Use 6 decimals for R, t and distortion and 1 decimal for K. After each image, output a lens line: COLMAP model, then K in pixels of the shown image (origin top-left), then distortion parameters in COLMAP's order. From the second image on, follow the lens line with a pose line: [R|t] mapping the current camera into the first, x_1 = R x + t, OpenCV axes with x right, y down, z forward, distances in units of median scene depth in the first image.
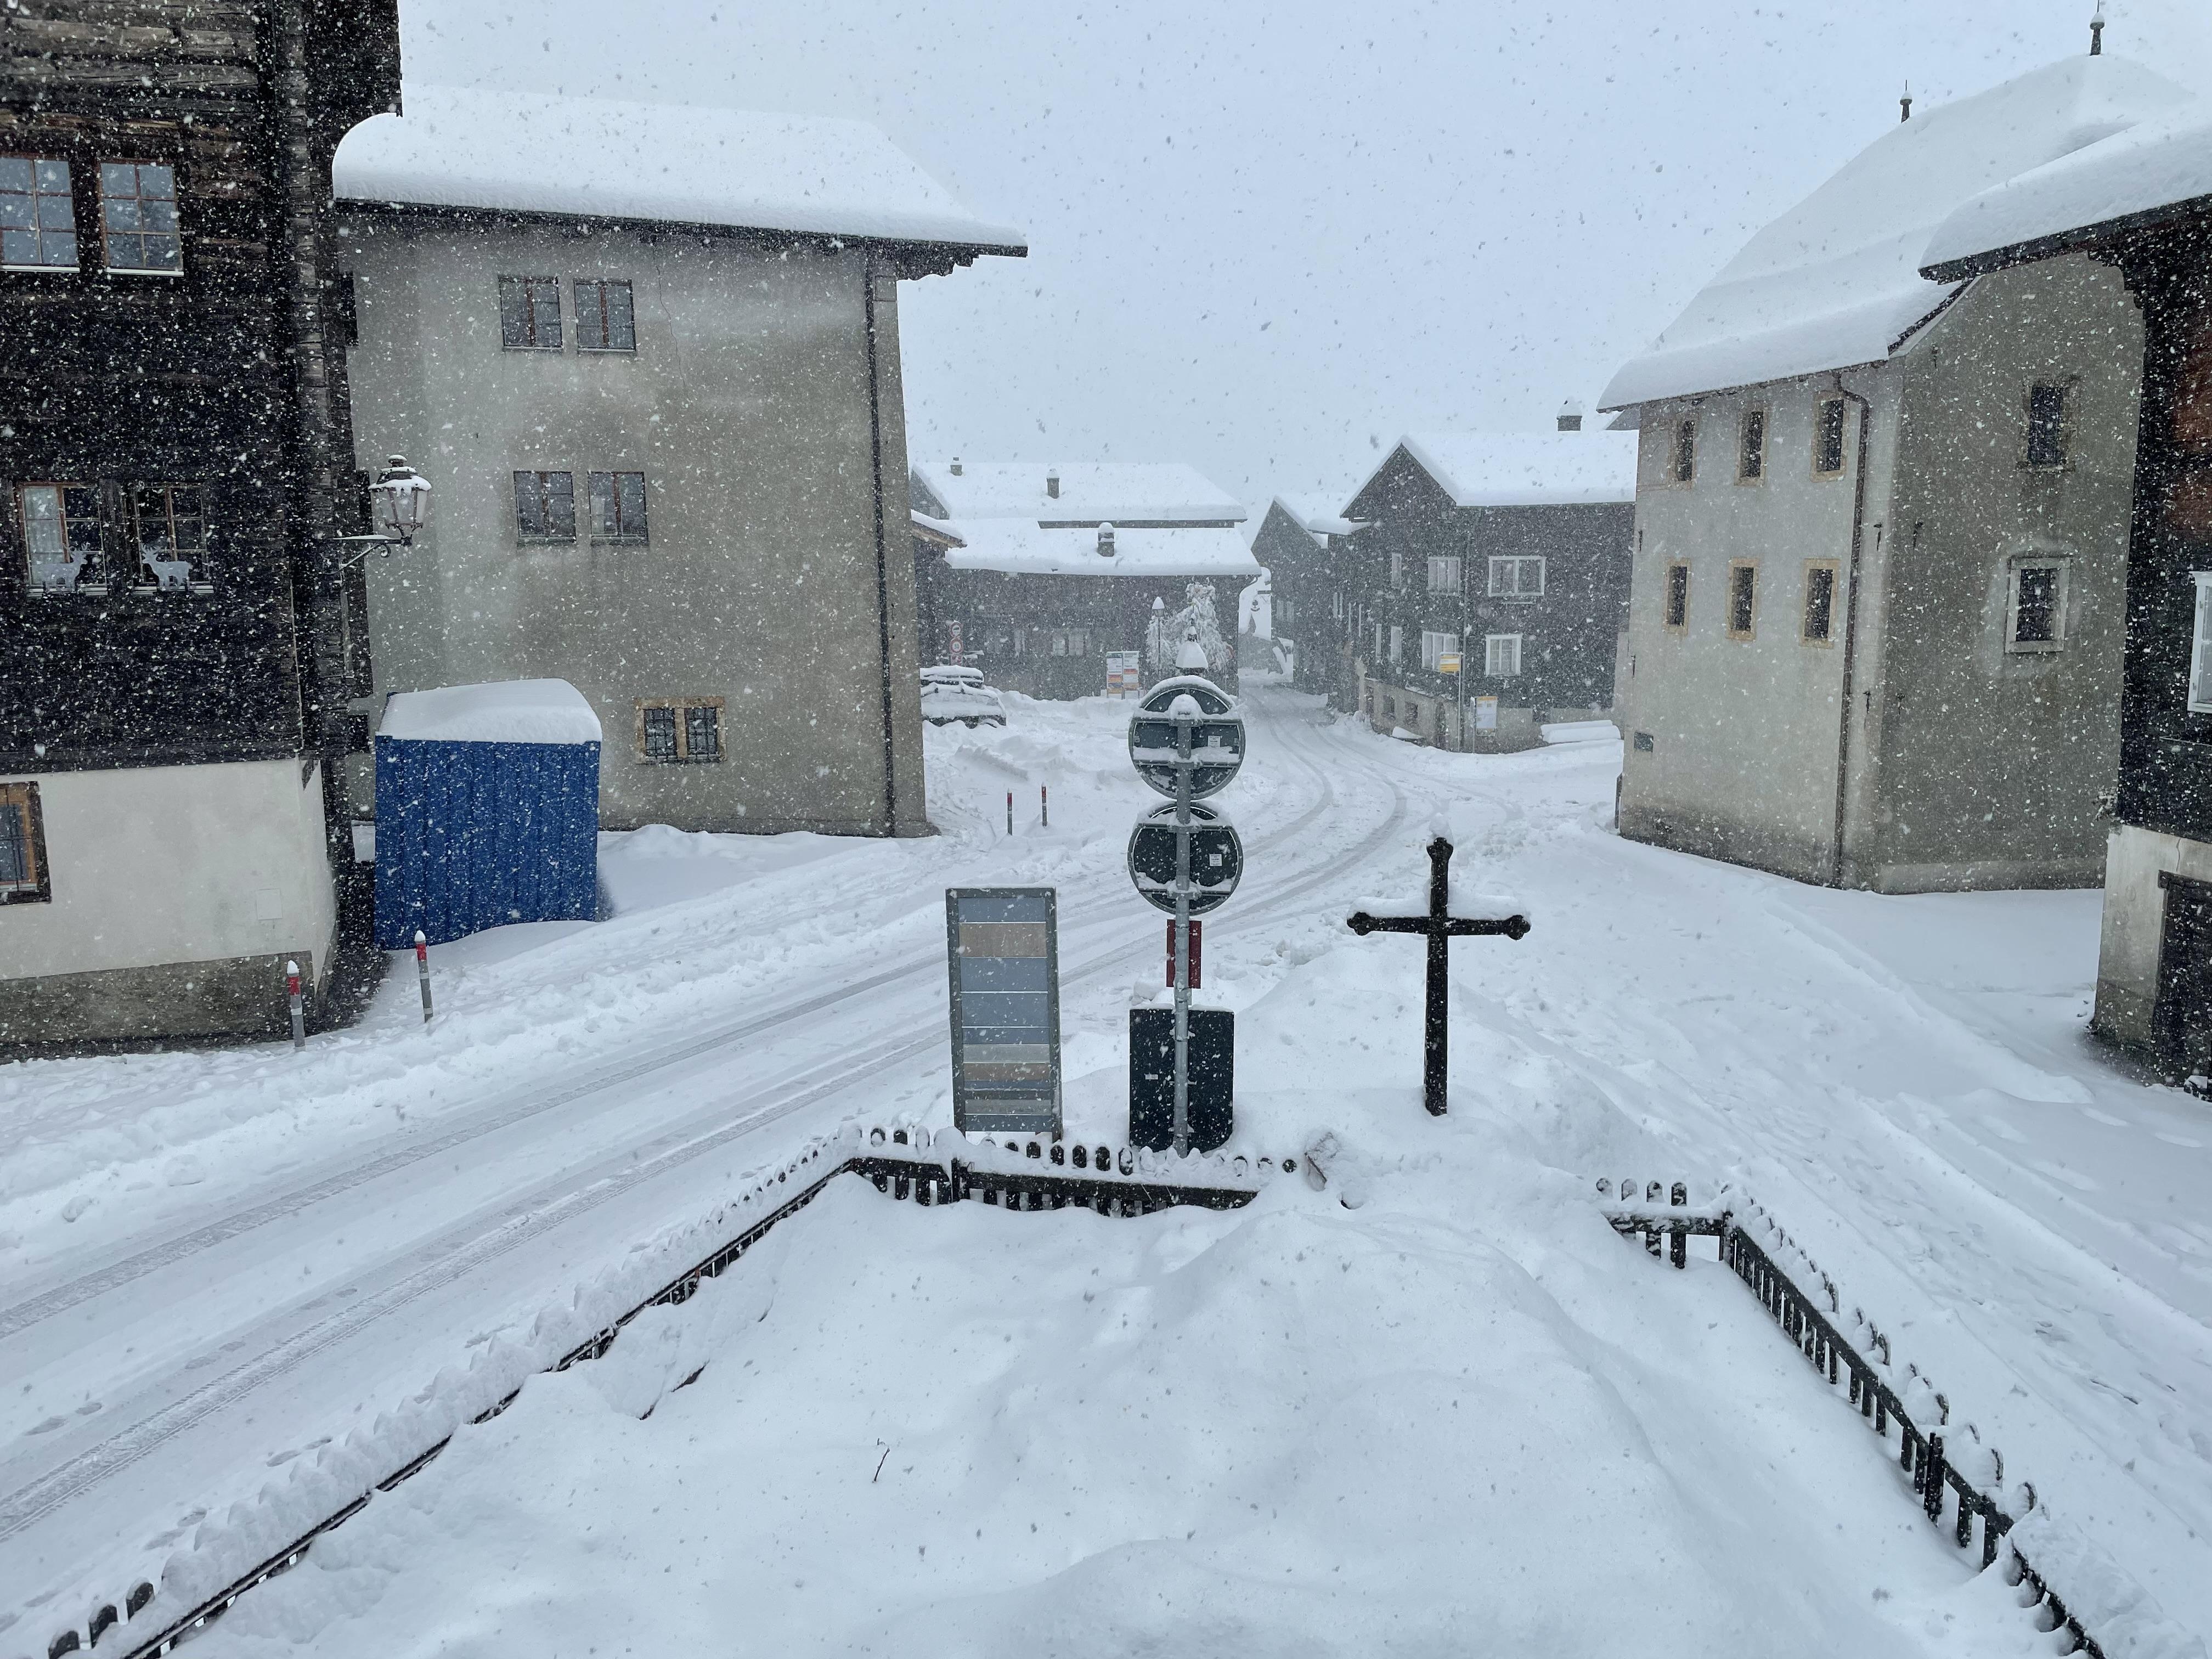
lens RADIAL K [[1665.3, 0, 1106.0], [0, 1665.3, 829.5], [0, 0, 1]] dist [0.049454, -0.051240]
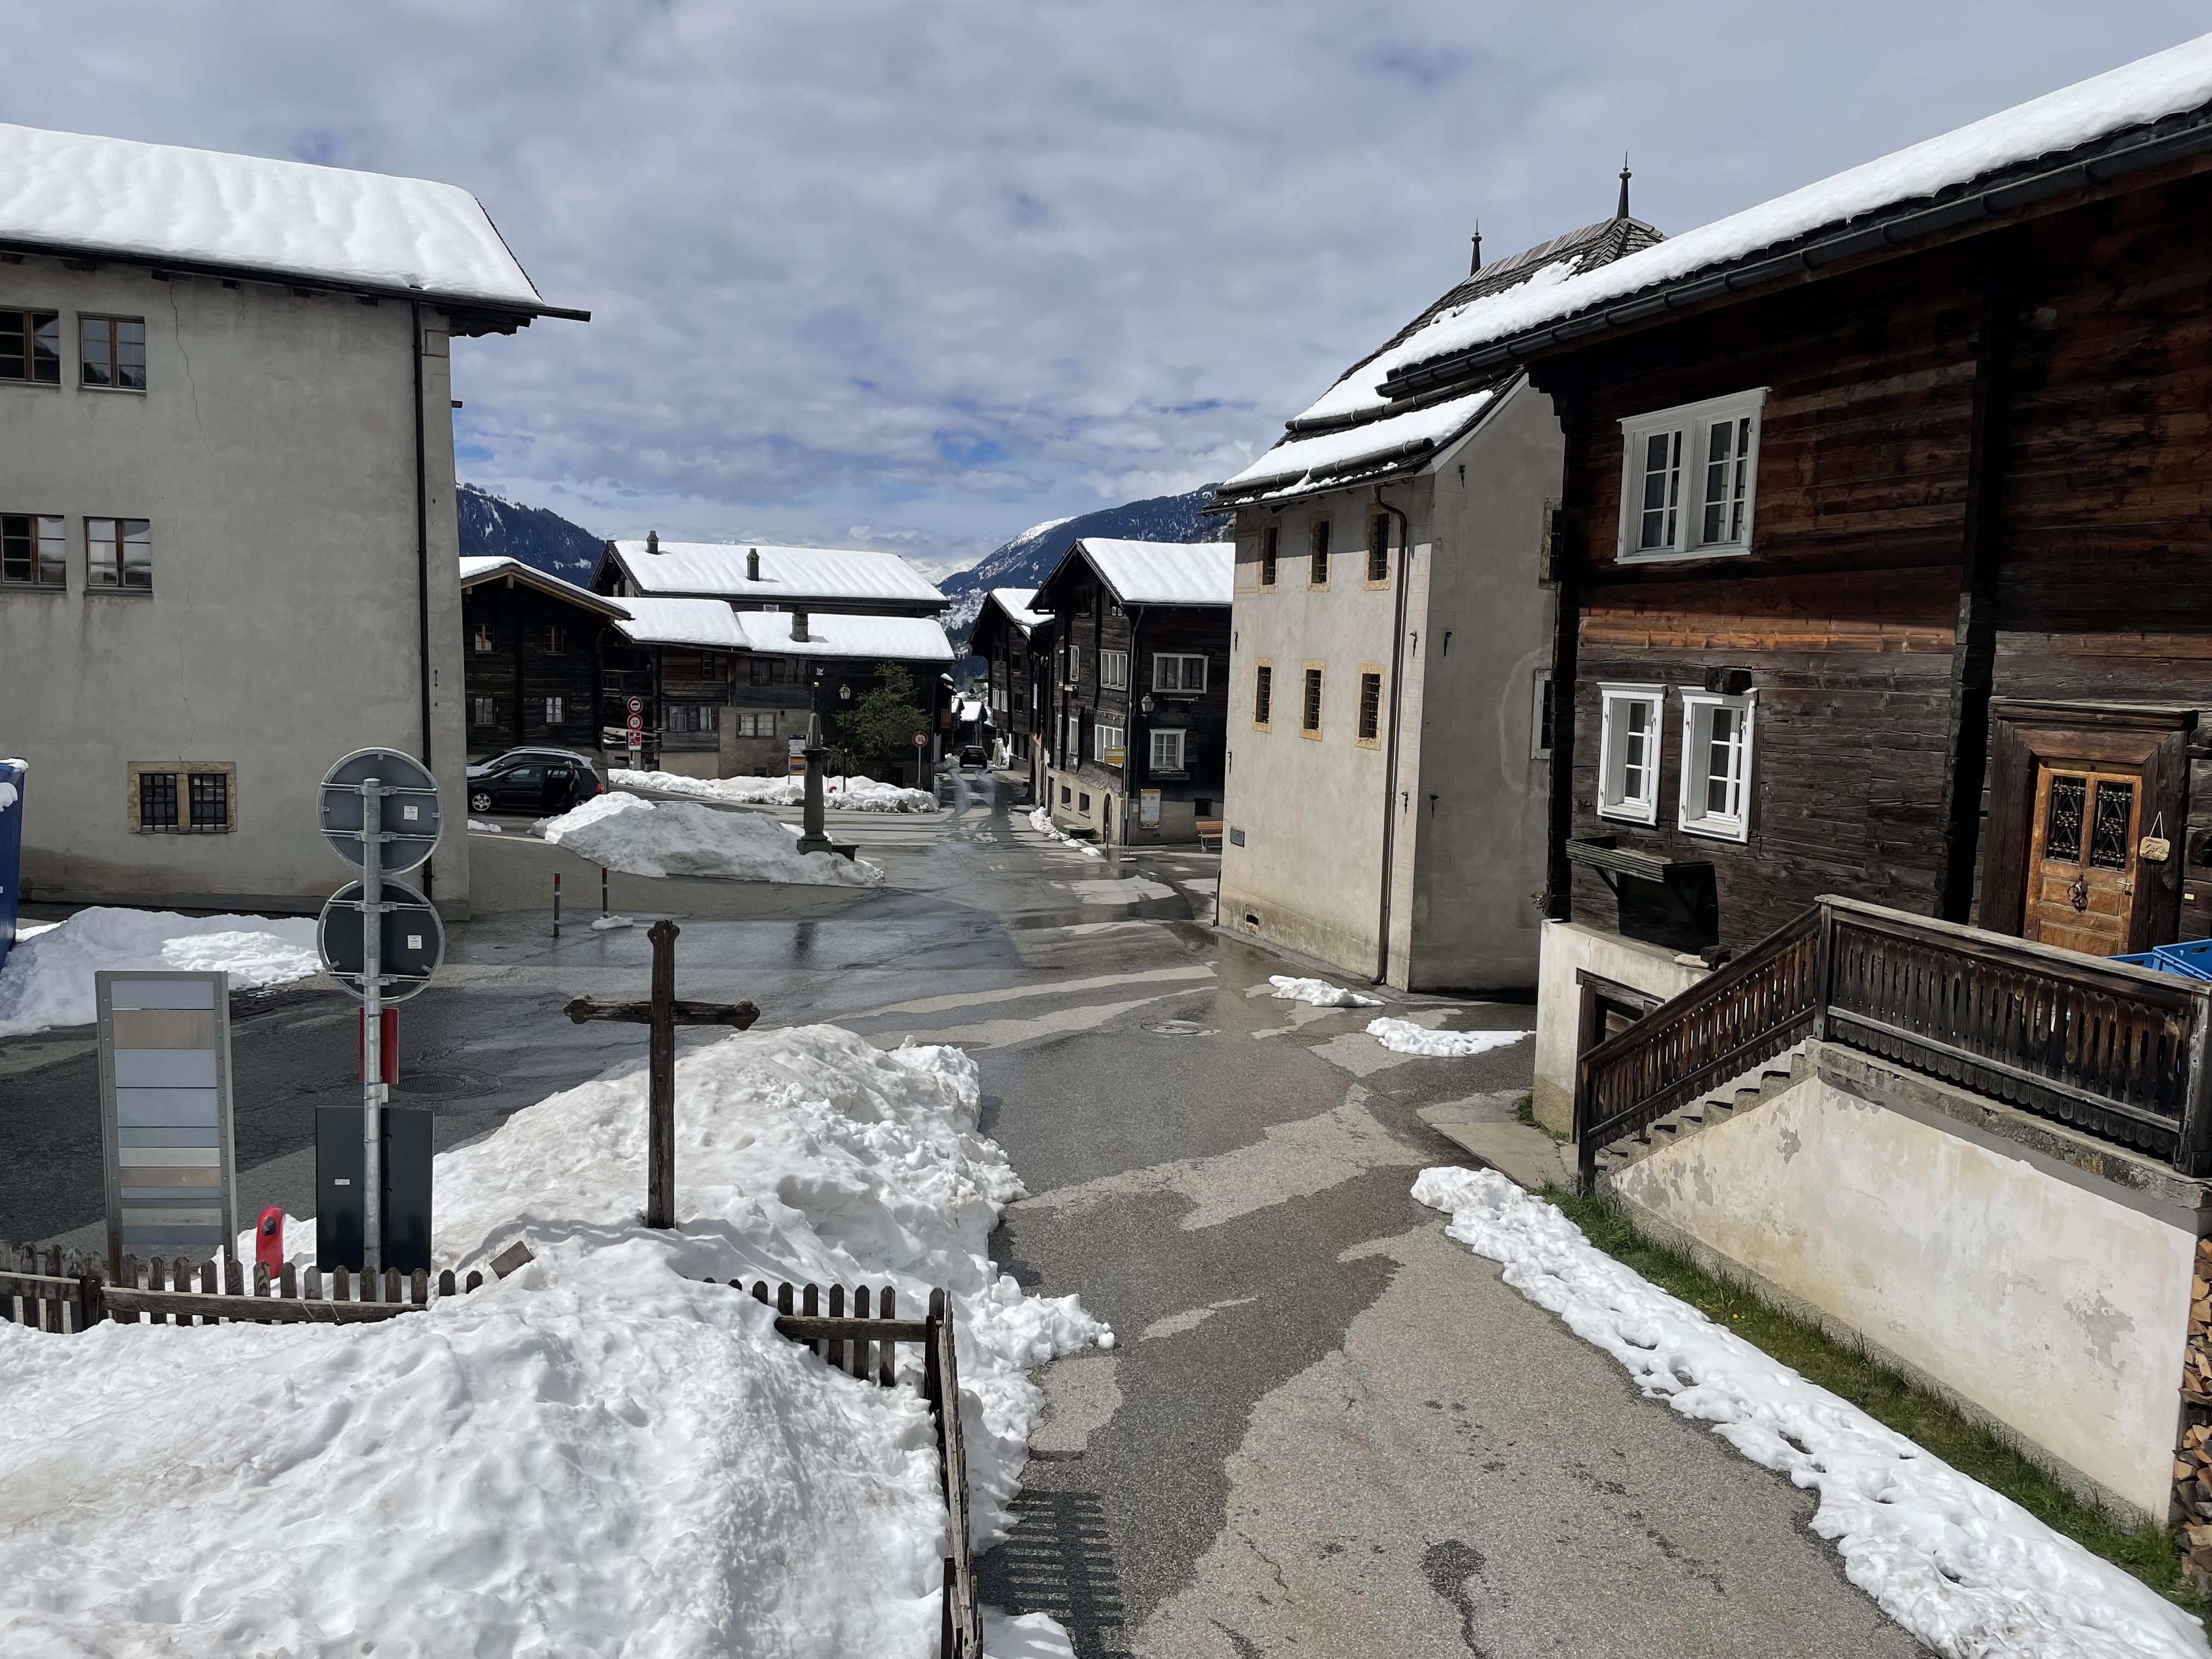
lens RADIAL K [[1665.3, 0, 1106.0], [0, 1665.3, 829.5], [0, 0, 1]] dist [0.049454, -0.051240]
pose [[0.990156, 0.025209, 0.137677, 0.116065], [-0.017866, 0.998364, -0.054316, 0.000353], [-0.138821, 0.051321, 0.988987, 0.007014]]
